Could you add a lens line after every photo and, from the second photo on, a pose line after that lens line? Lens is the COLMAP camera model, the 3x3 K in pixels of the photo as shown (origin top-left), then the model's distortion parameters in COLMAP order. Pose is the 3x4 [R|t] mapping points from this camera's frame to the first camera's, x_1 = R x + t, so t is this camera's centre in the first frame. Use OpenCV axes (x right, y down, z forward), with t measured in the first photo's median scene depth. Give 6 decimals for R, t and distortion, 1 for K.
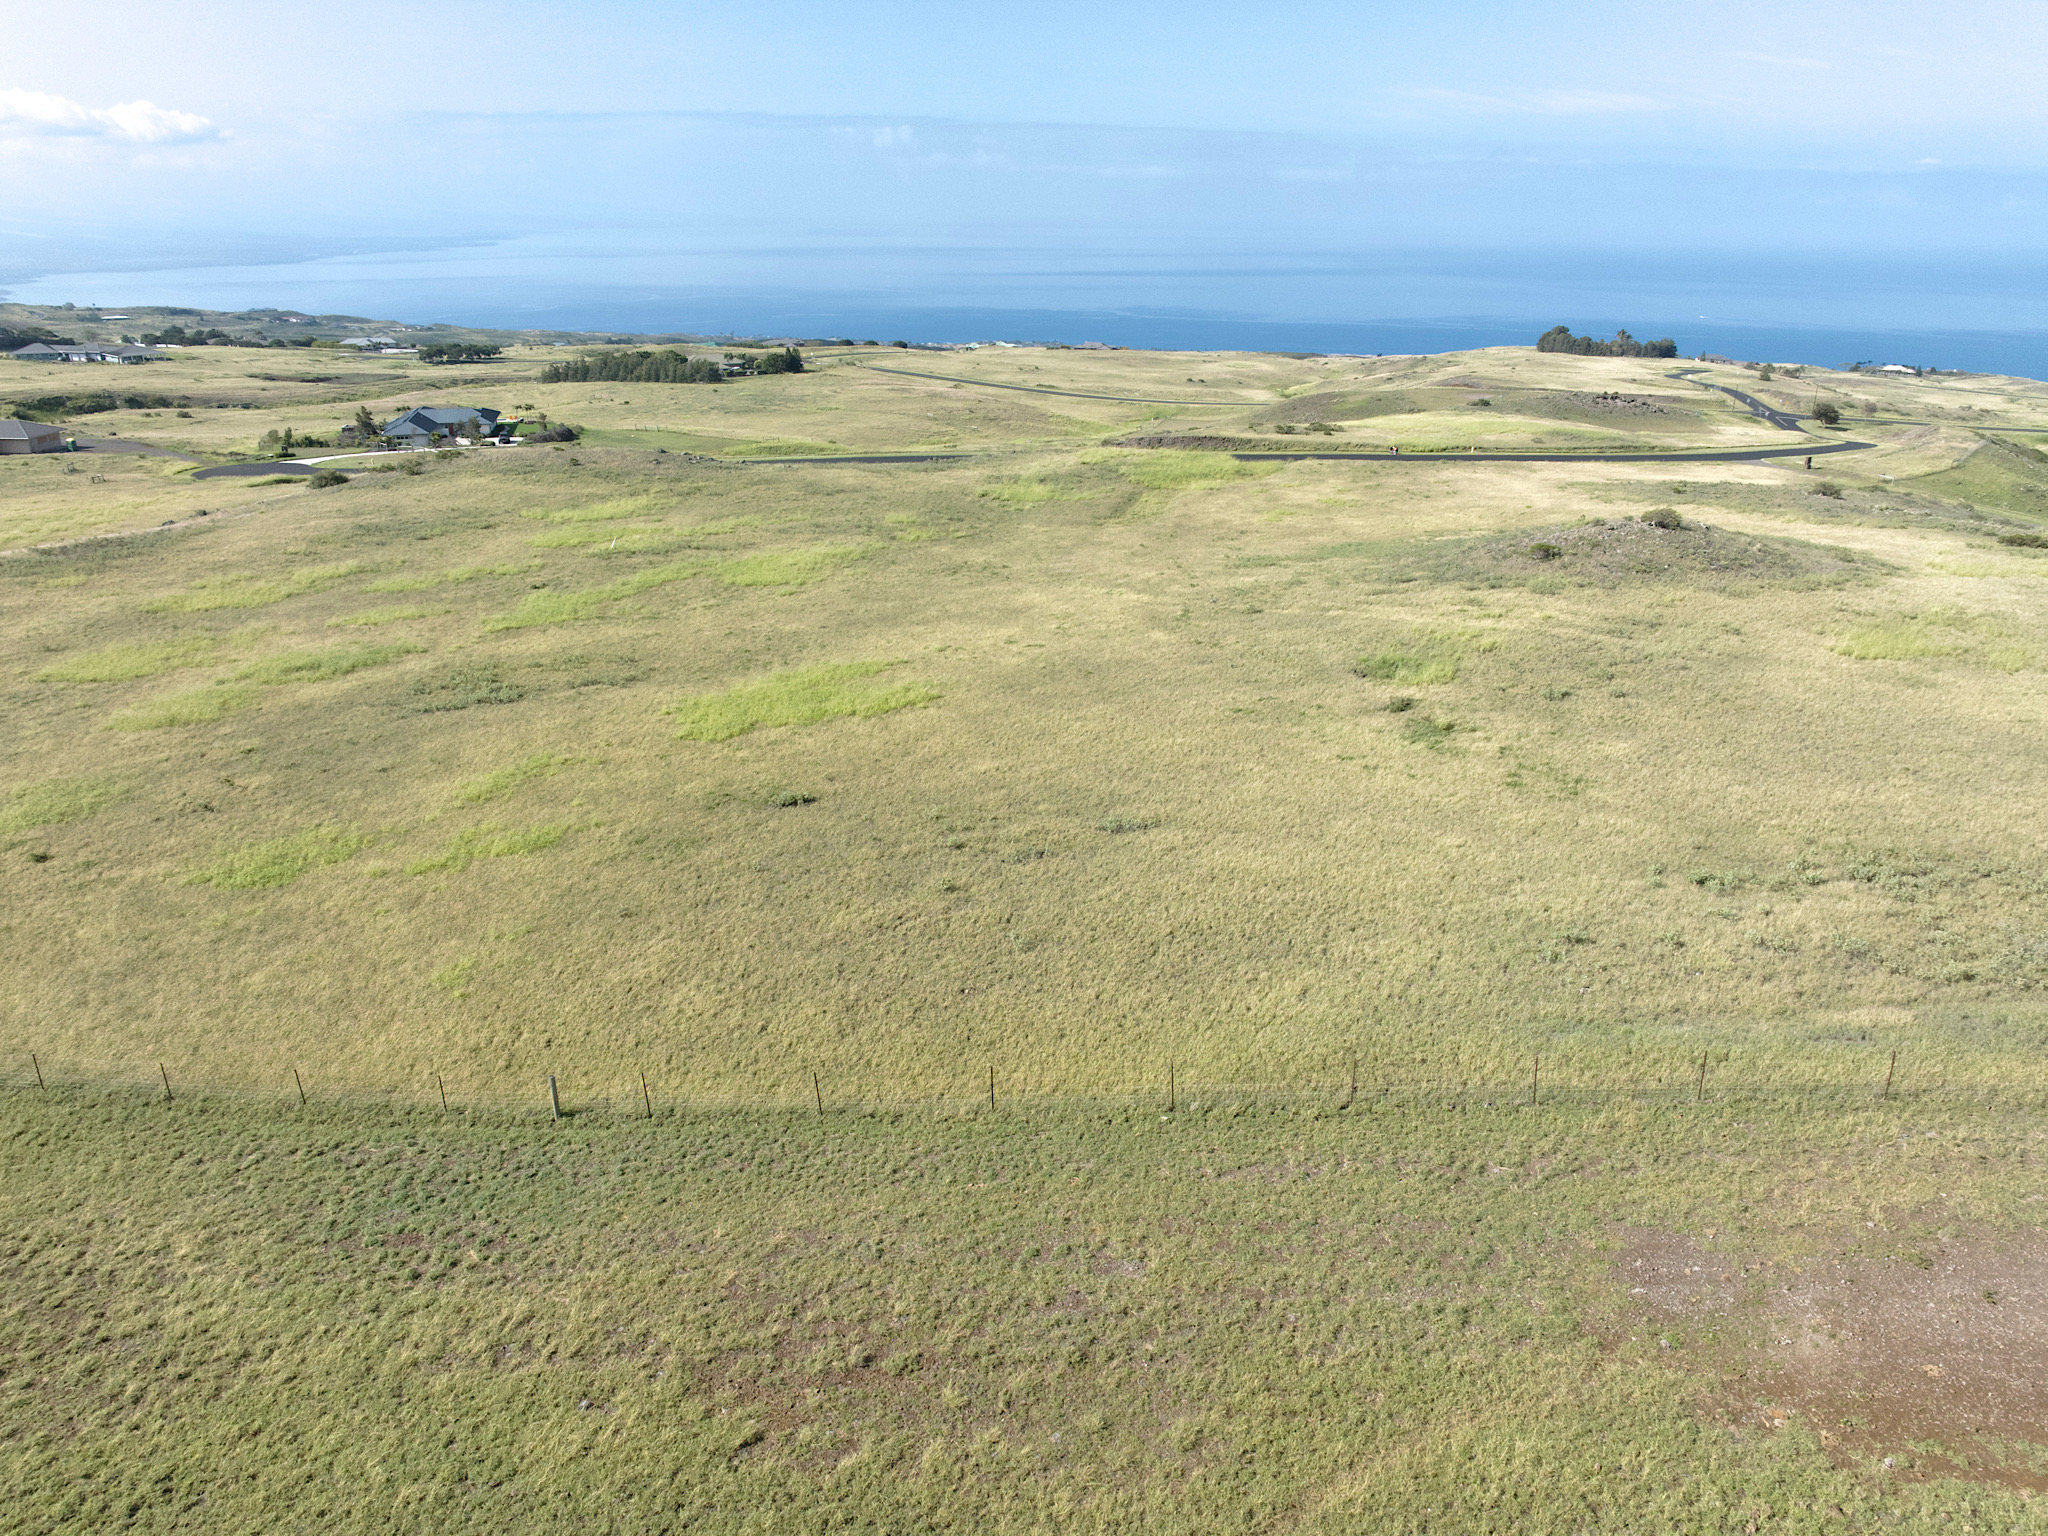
lens RADIAL K [[1446.3, 0, 1020.1], [0, 1446.3, 756.2], [0, 0, 1]] dist [-0.055466, 0.023247]
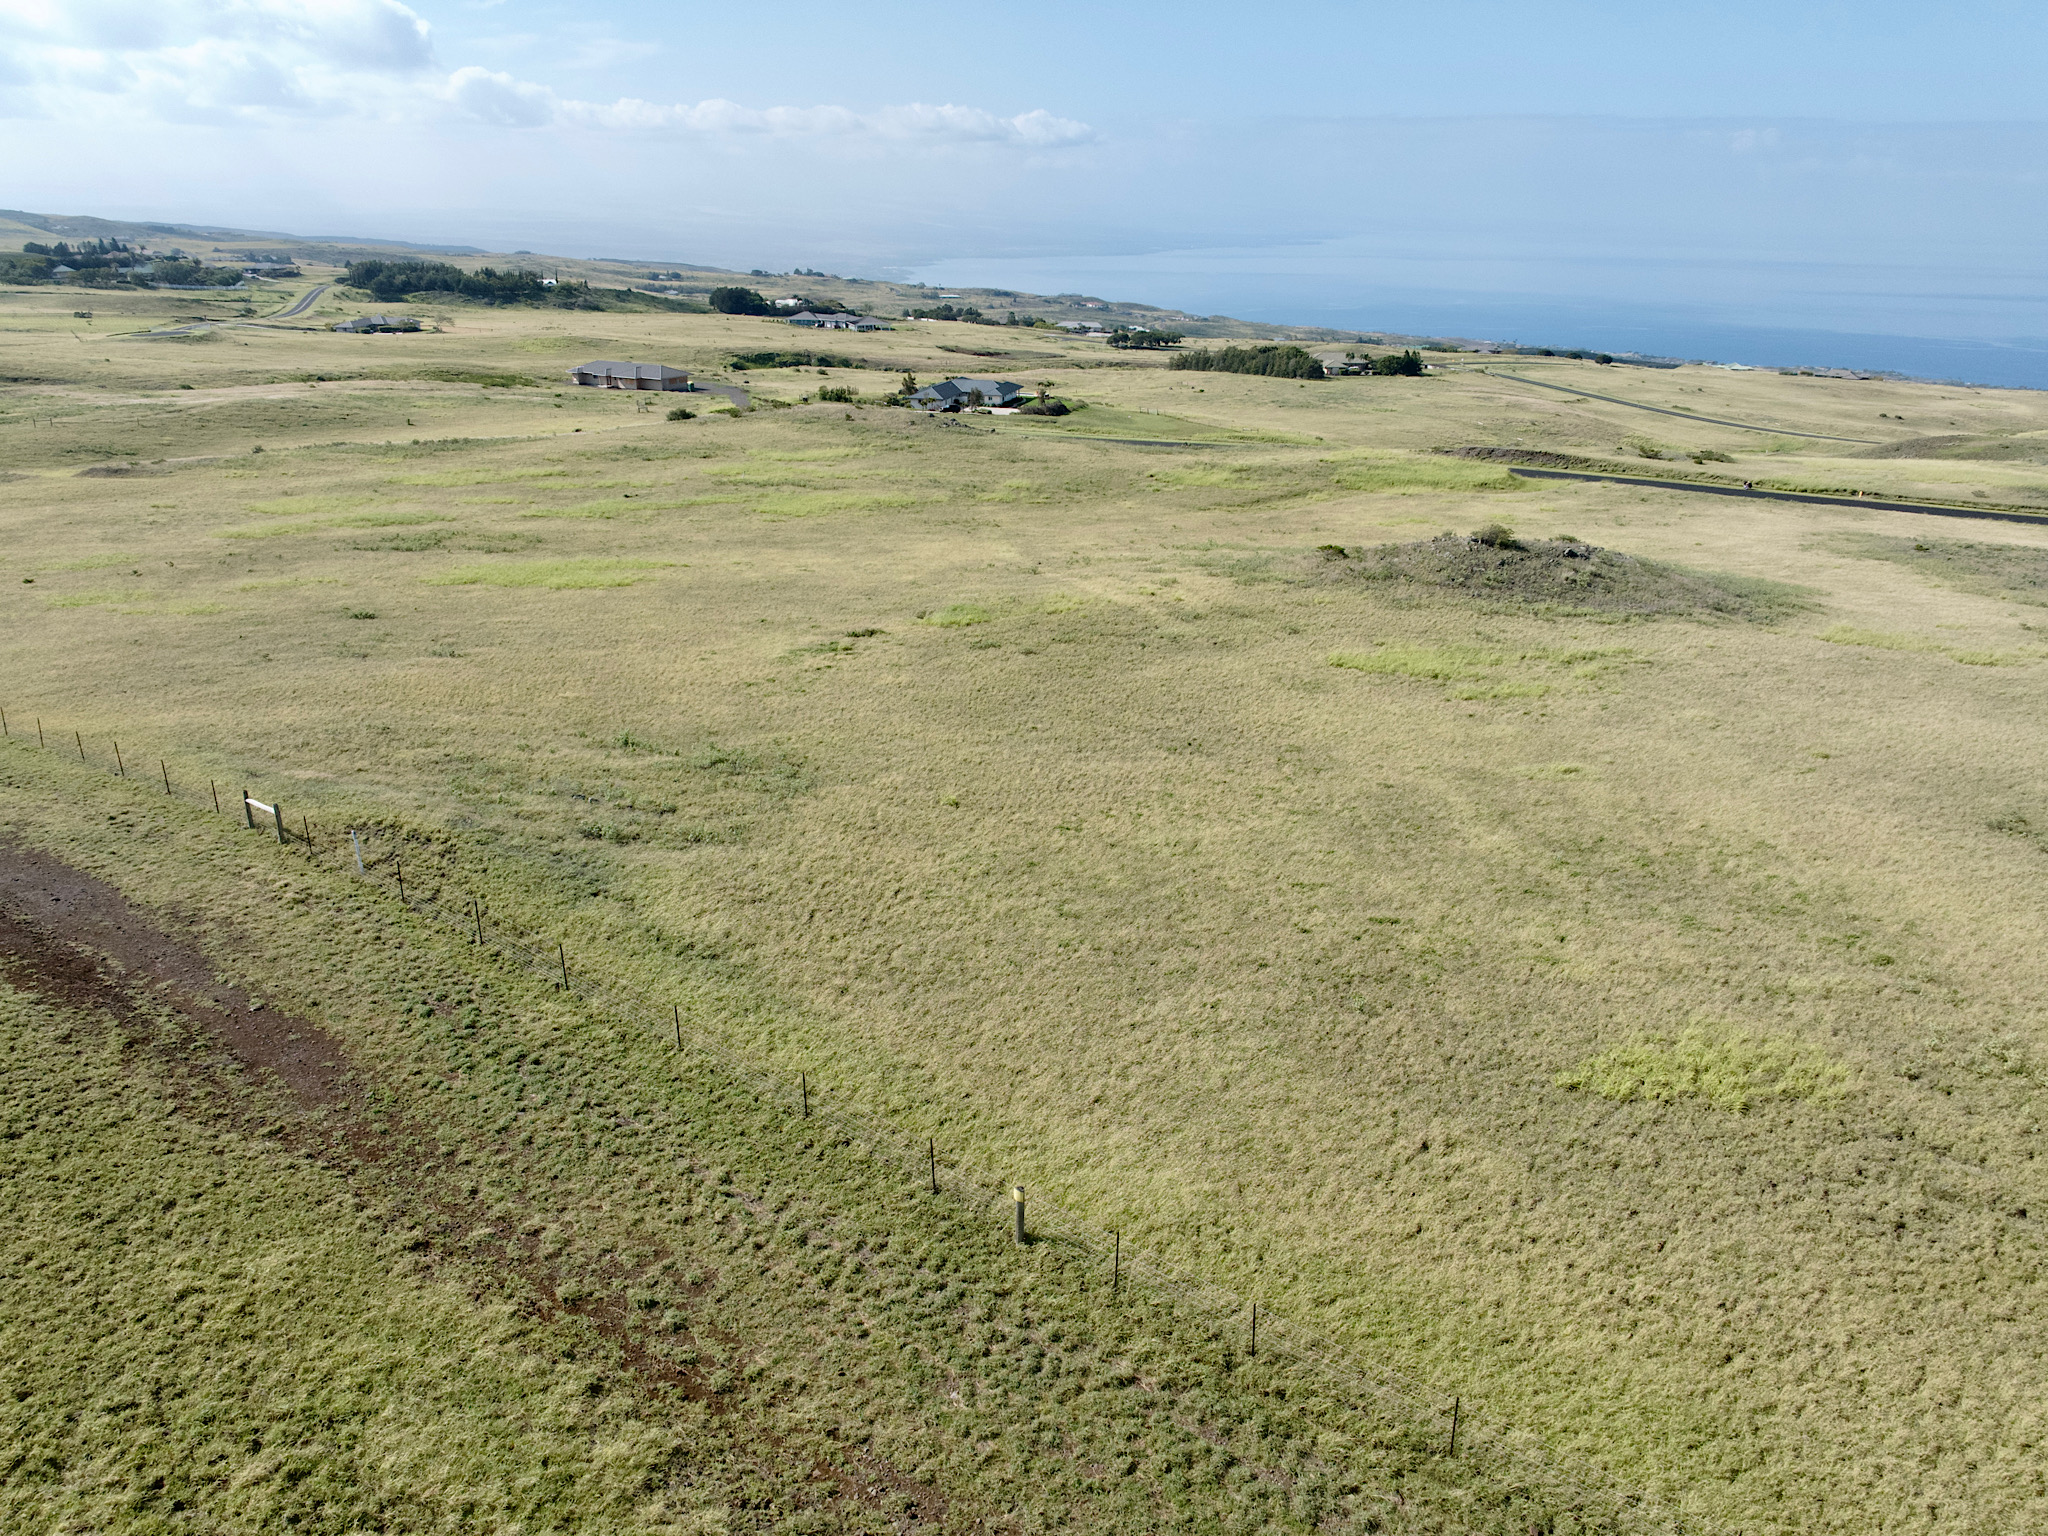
lens RADIAL K [[1446.3, 0, 1026.5], [0, 1446.3, 752.3], [0, 0, 1]] dist [-0.055466, 0.023247]
pose [[0.862067, 0.179806, -0.473825, 0.612259], [-0.181857, 0.982430, 0.041944, -0.006622], [0.473041, 0.050010, 0.879620, 0.016292]]
